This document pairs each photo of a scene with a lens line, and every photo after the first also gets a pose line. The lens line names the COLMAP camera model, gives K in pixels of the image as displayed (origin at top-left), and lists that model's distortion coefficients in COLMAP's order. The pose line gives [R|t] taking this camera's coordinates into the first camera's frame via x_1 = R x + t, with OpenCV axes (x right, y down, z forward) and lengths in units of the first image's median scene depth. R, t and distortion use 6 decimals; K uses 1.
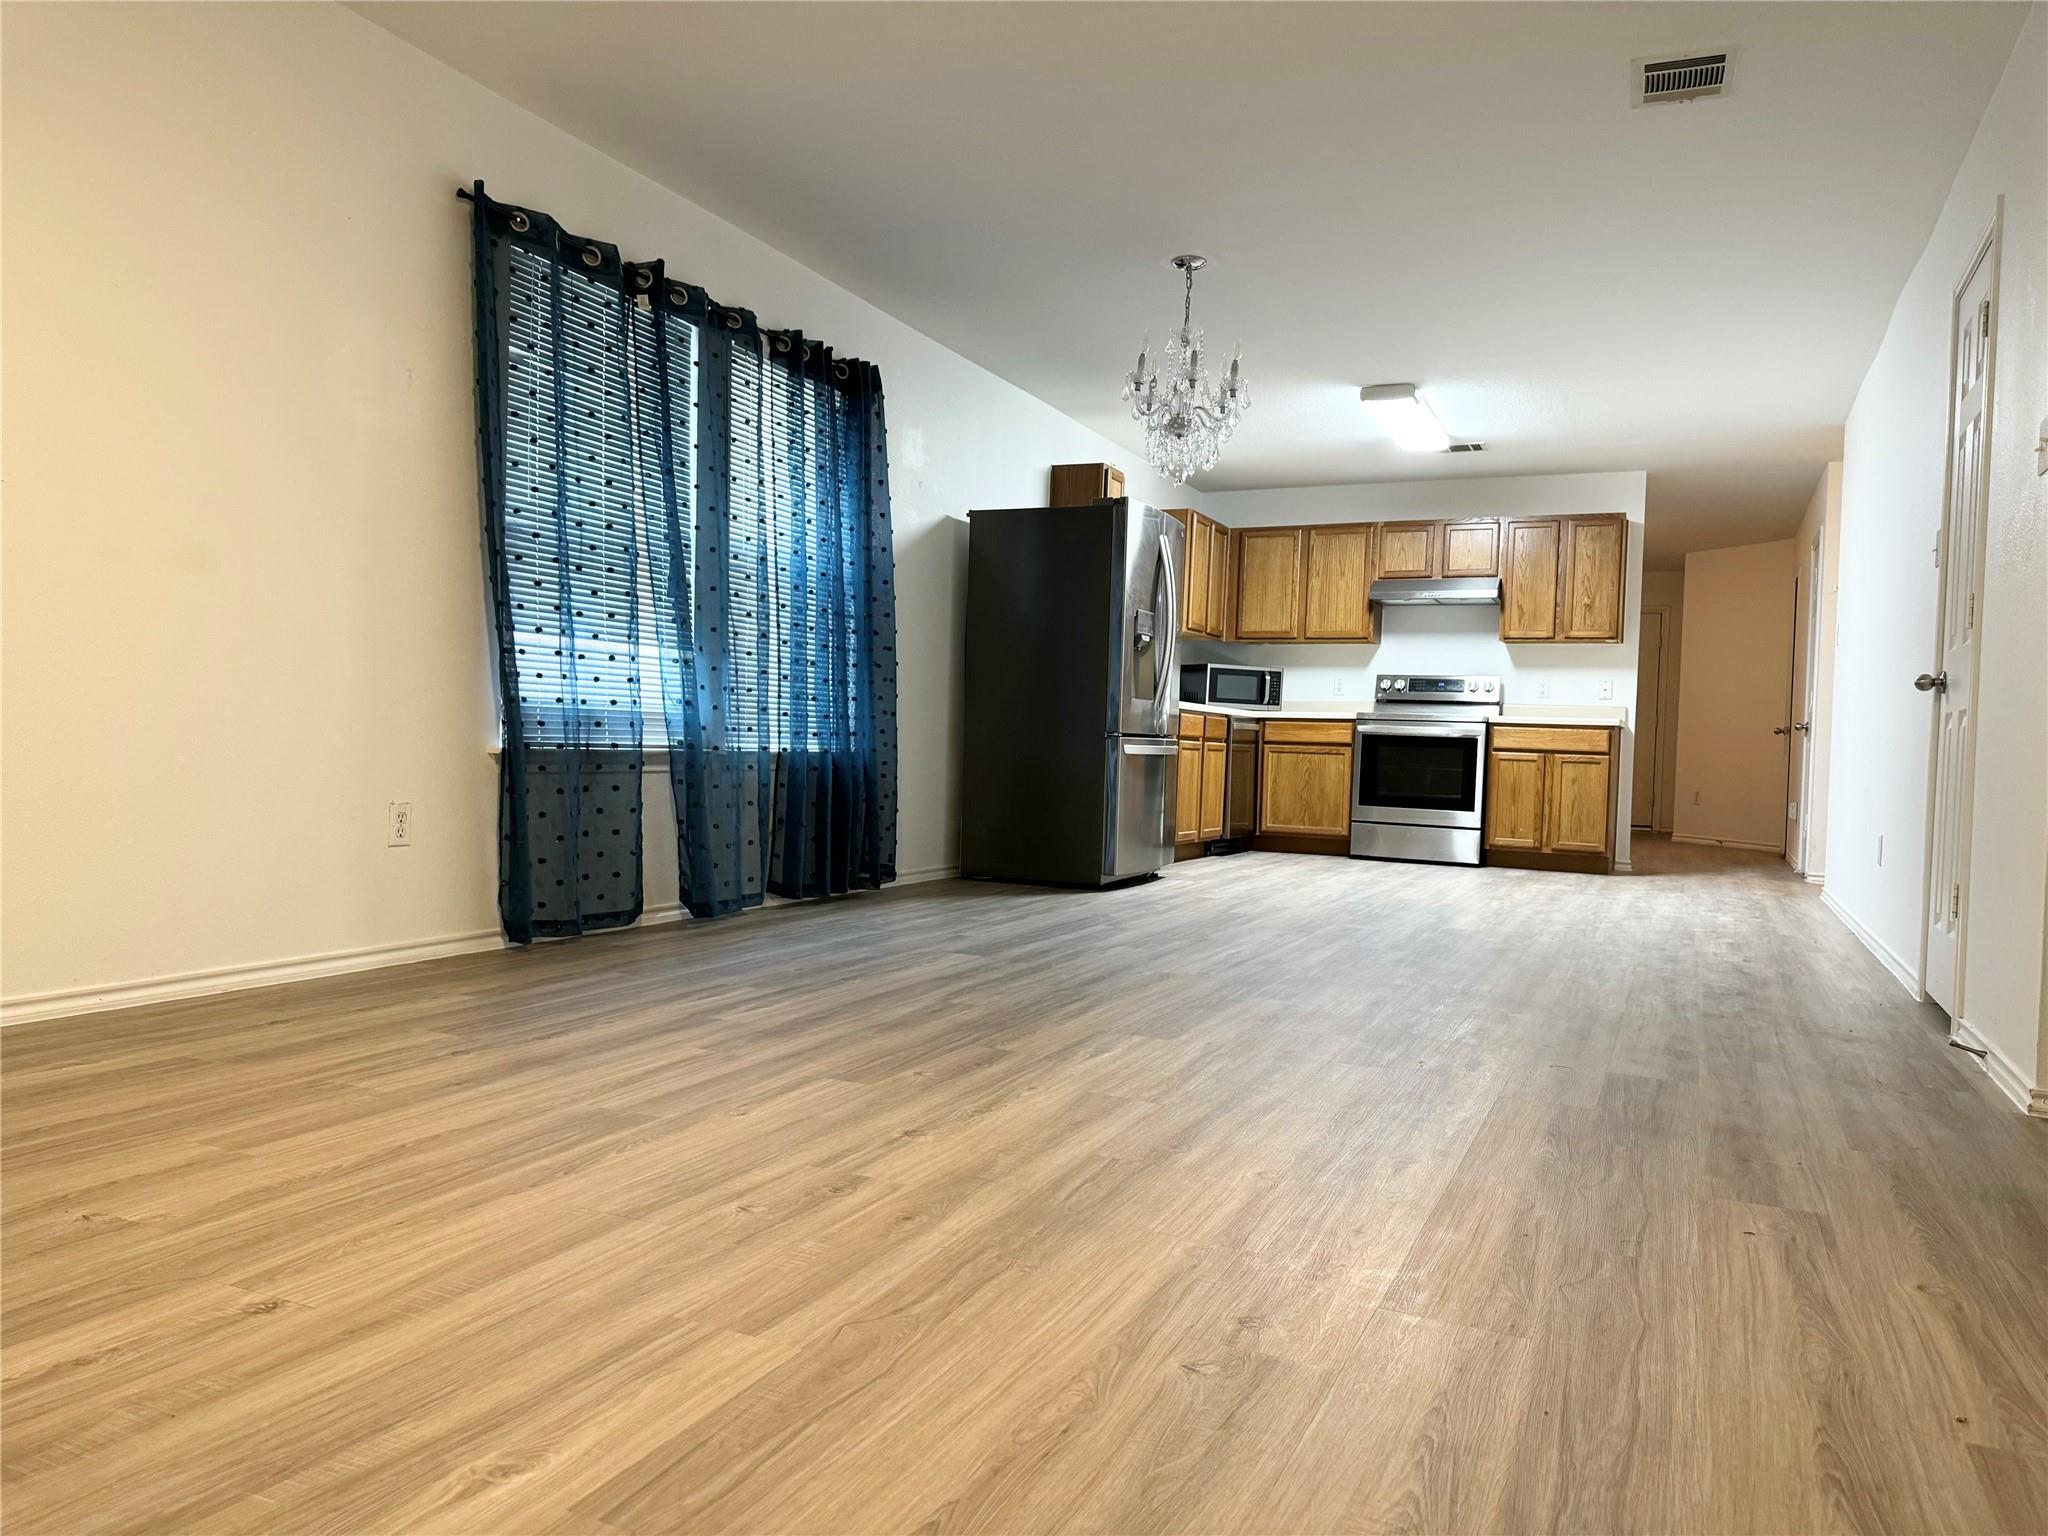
lens RADIAL K [[1437.6, 0, 1024.0], [0, 1437.6, 768.0], [0, 0, 1]] dist [0.180369, -0.132994]
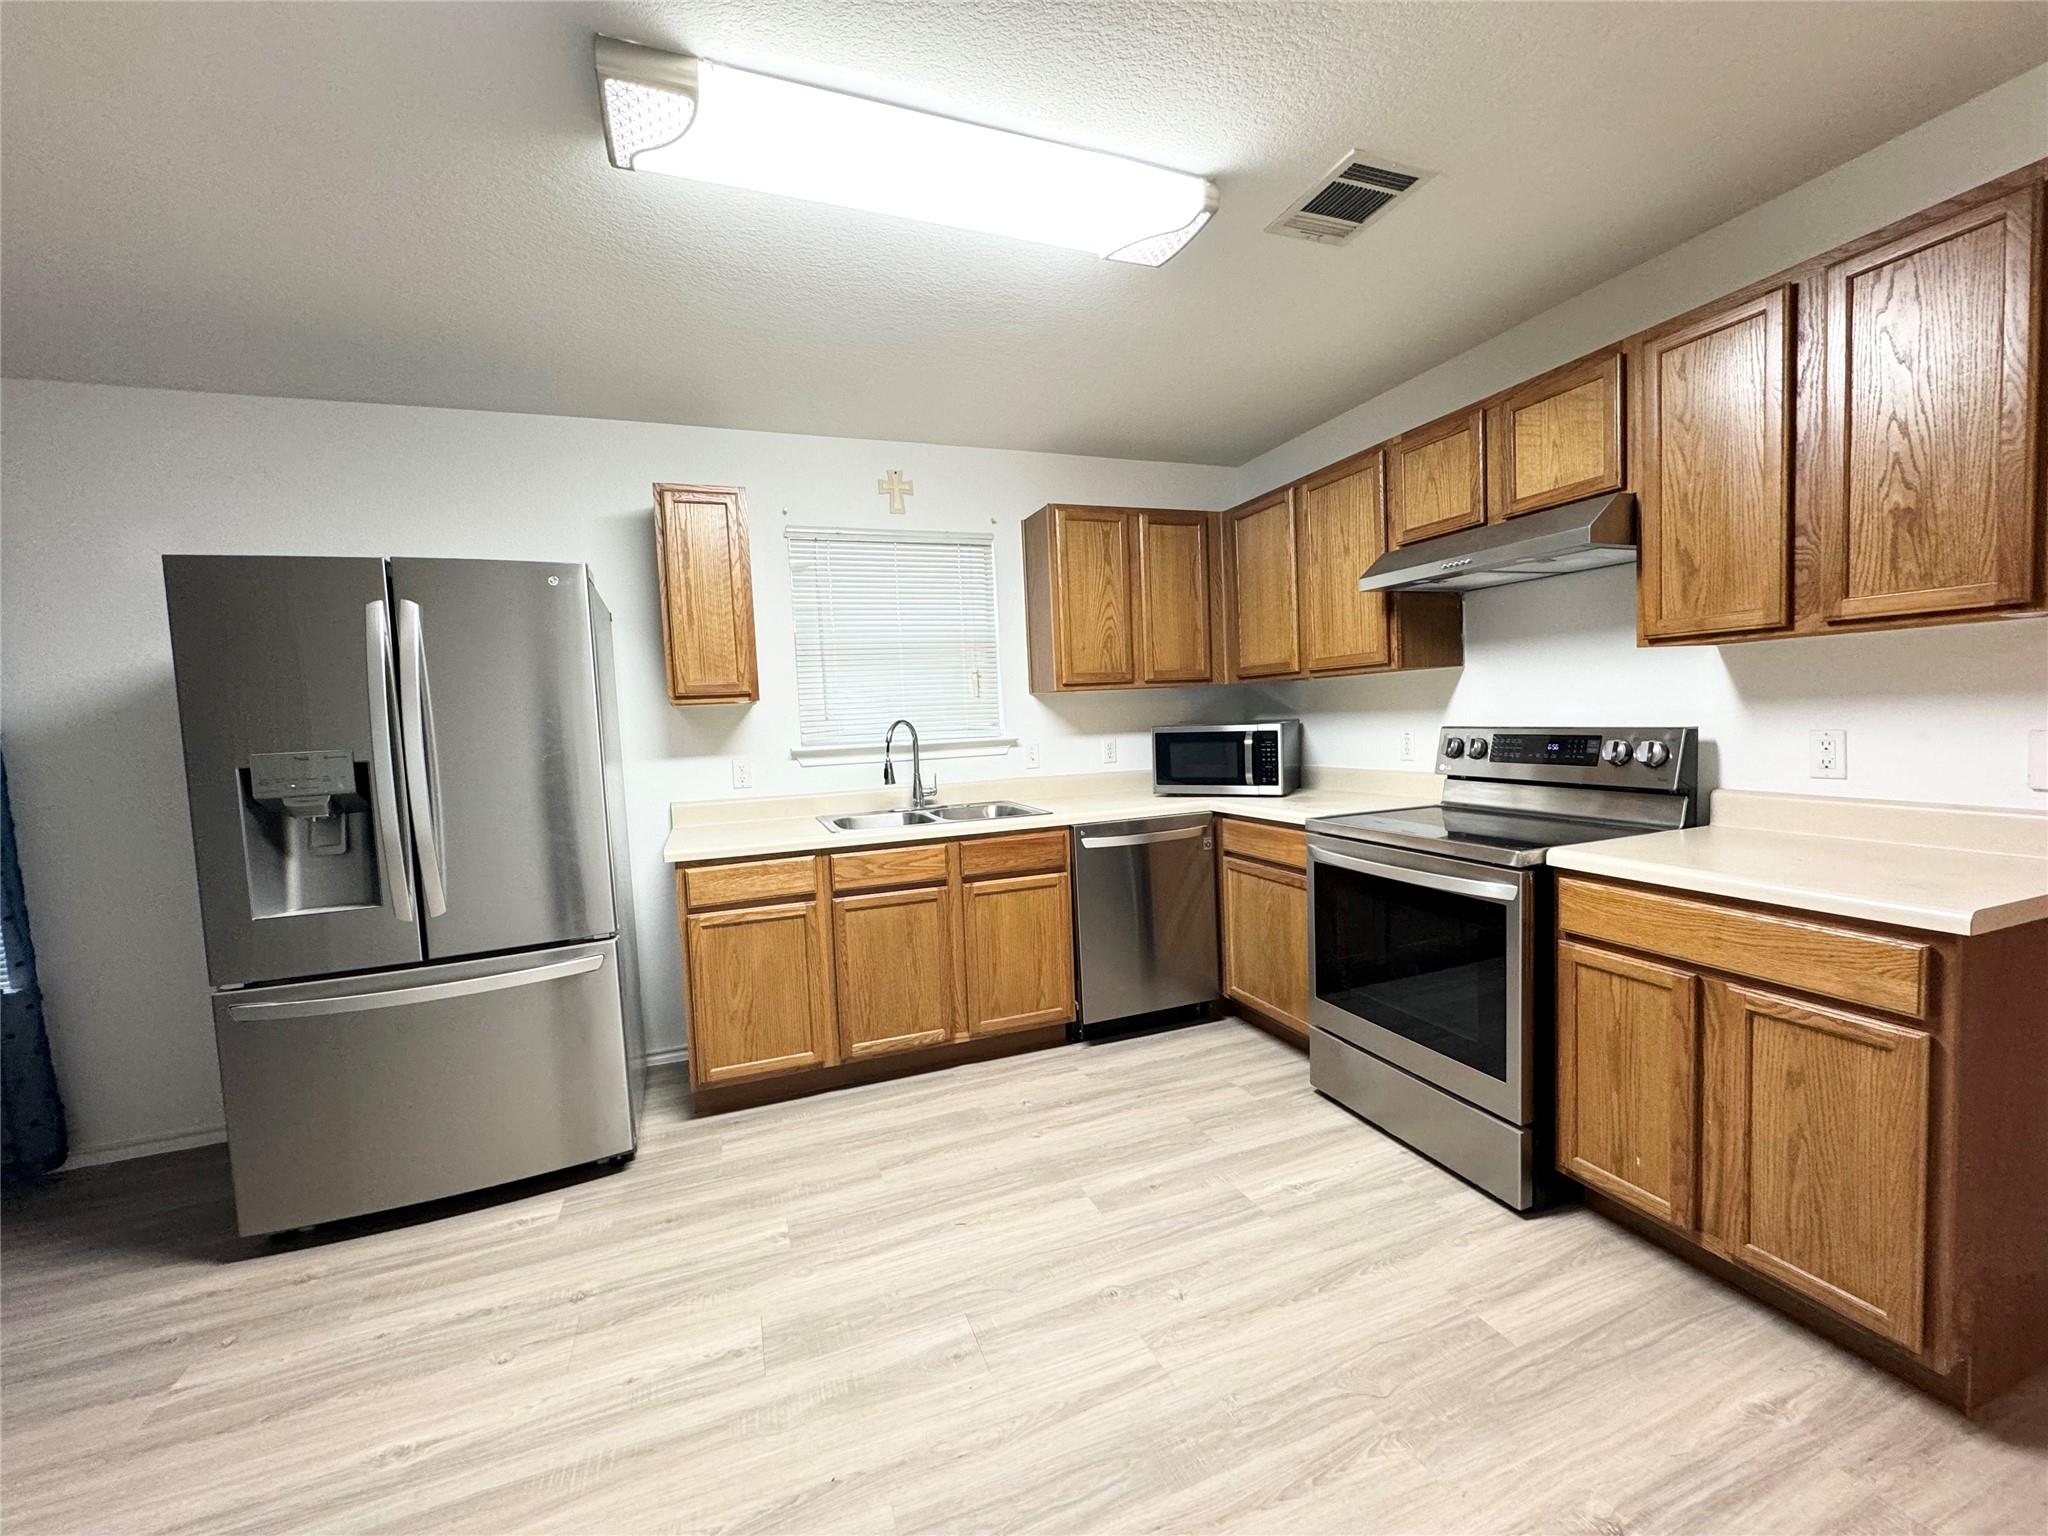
lens RADIAL K [[817.1, 0, 1026.7], [0, 817.1, 764.7], [0, 0, 1]] dist [0.000068, 0.000404]
pose [[0.712651, -0.026242, -0.701027, 0.745046], [0.058655, 0.998030, 0.022267, -0.143215], [0.699062, -0.056987, 0.712787, 1.483395]]
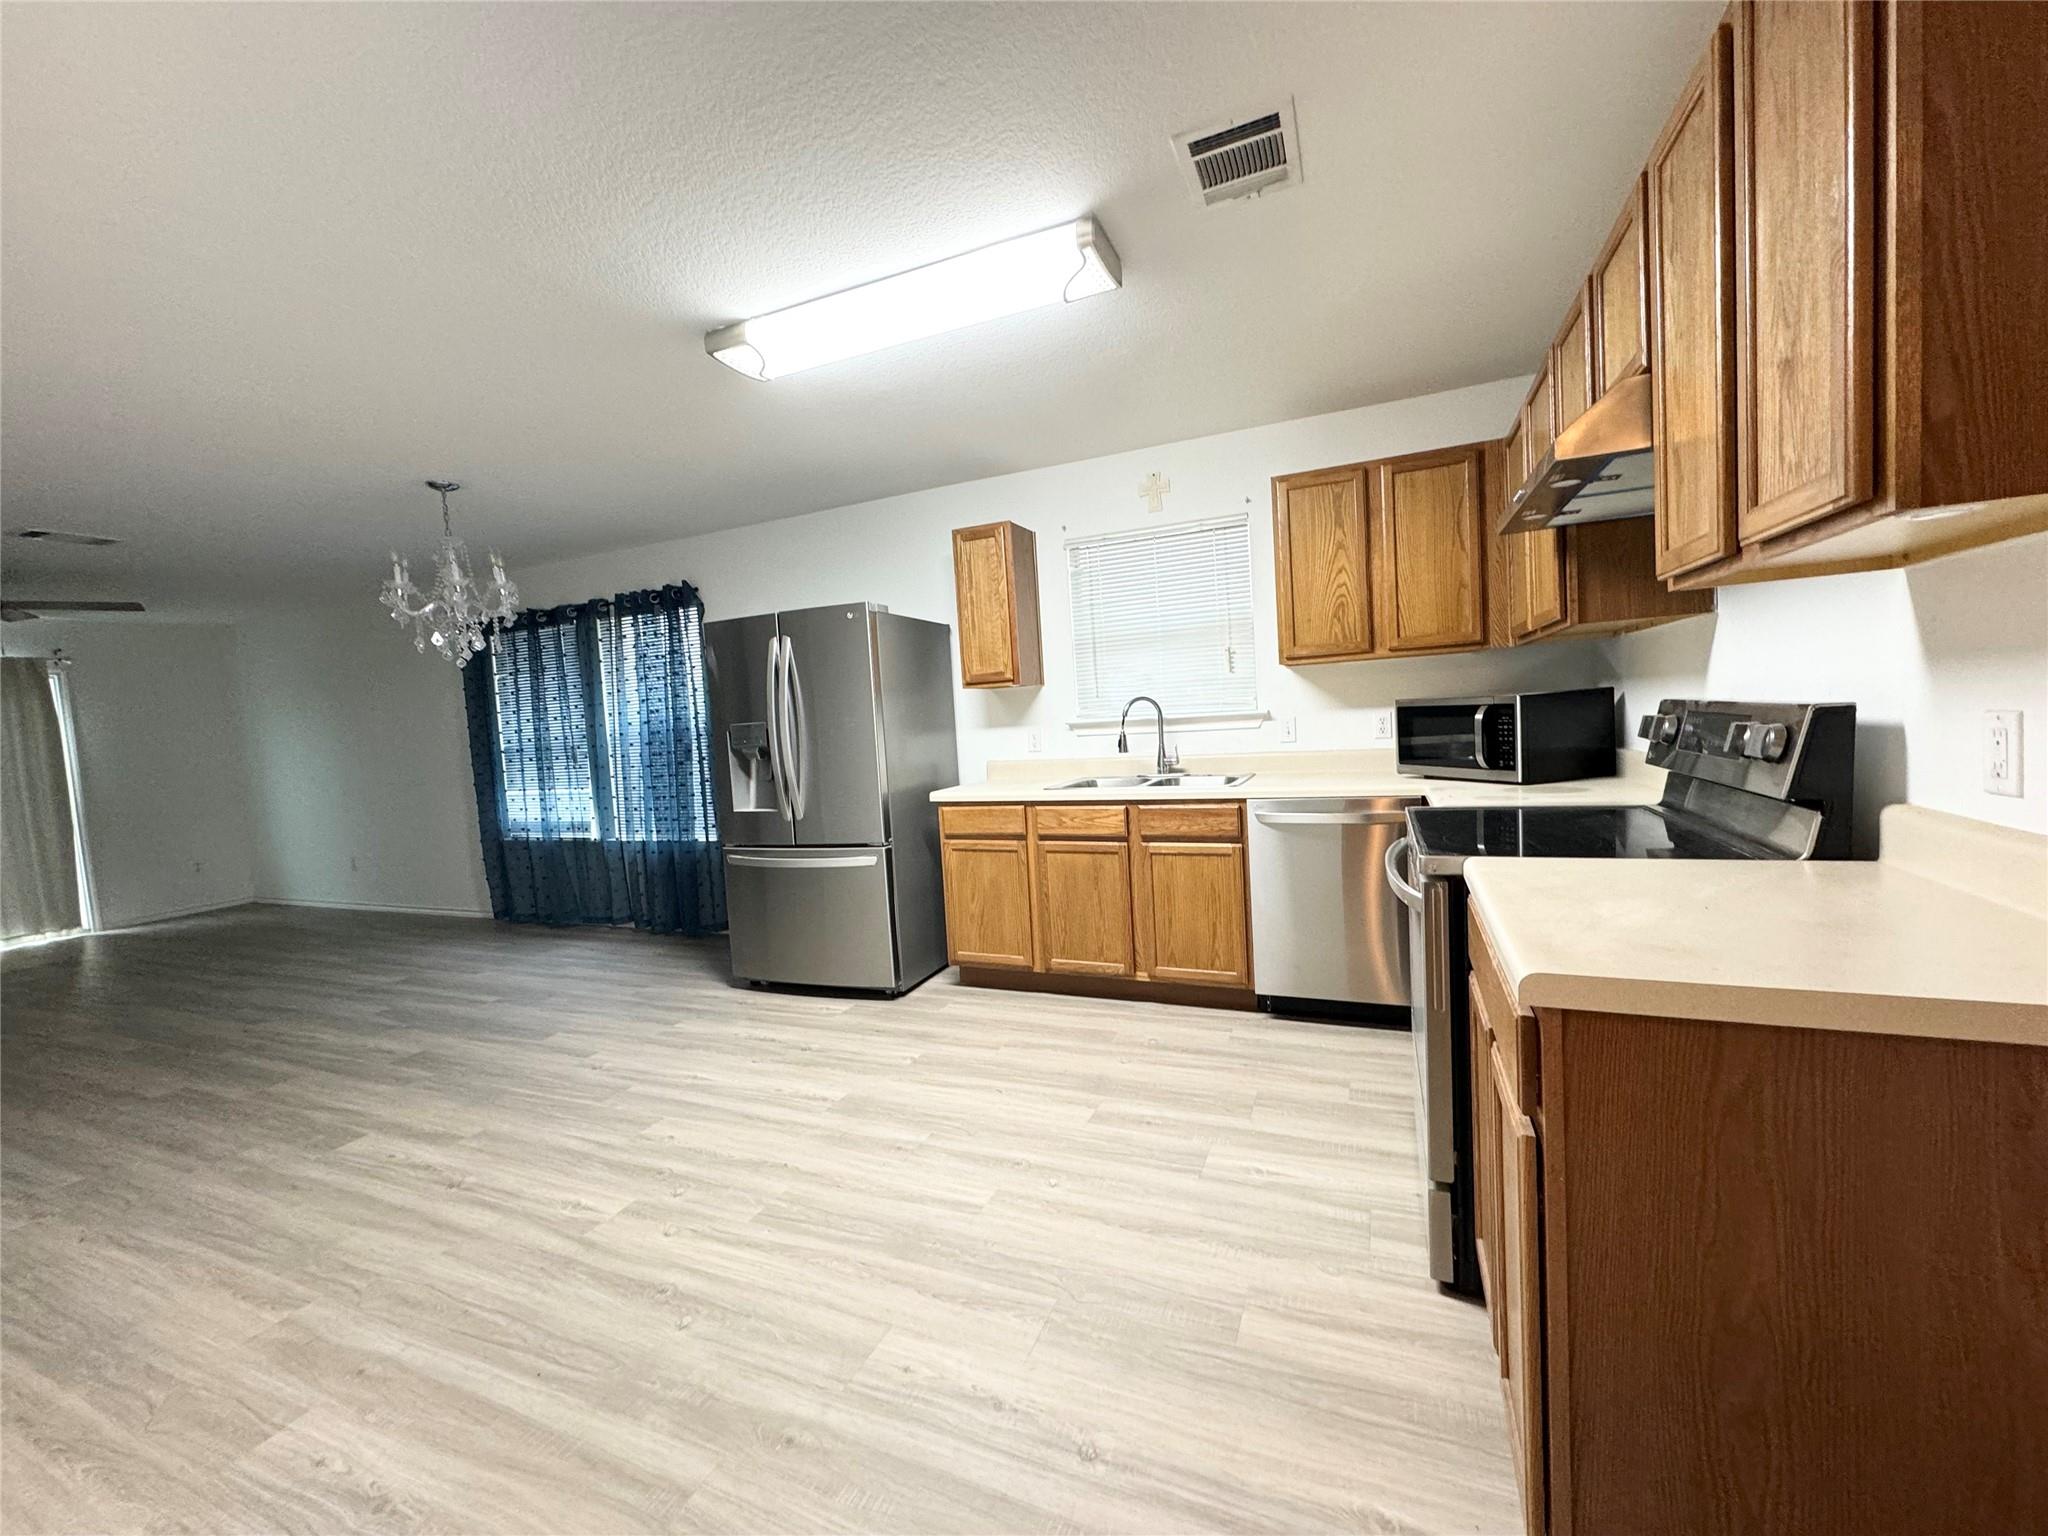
lens RADIAL K [[817.1, 0, 1026.7], [0, 817.1, 764.7], [0, 0, 1]] dist [0.000068, 0.000404]
pose [[0.025459, 0.022825, -0.999415, 0.975958], [0.042202, 0.998824, 0.023886, -0.129646], [0.998785, -0.042785, 0.024466, 1.777302]]
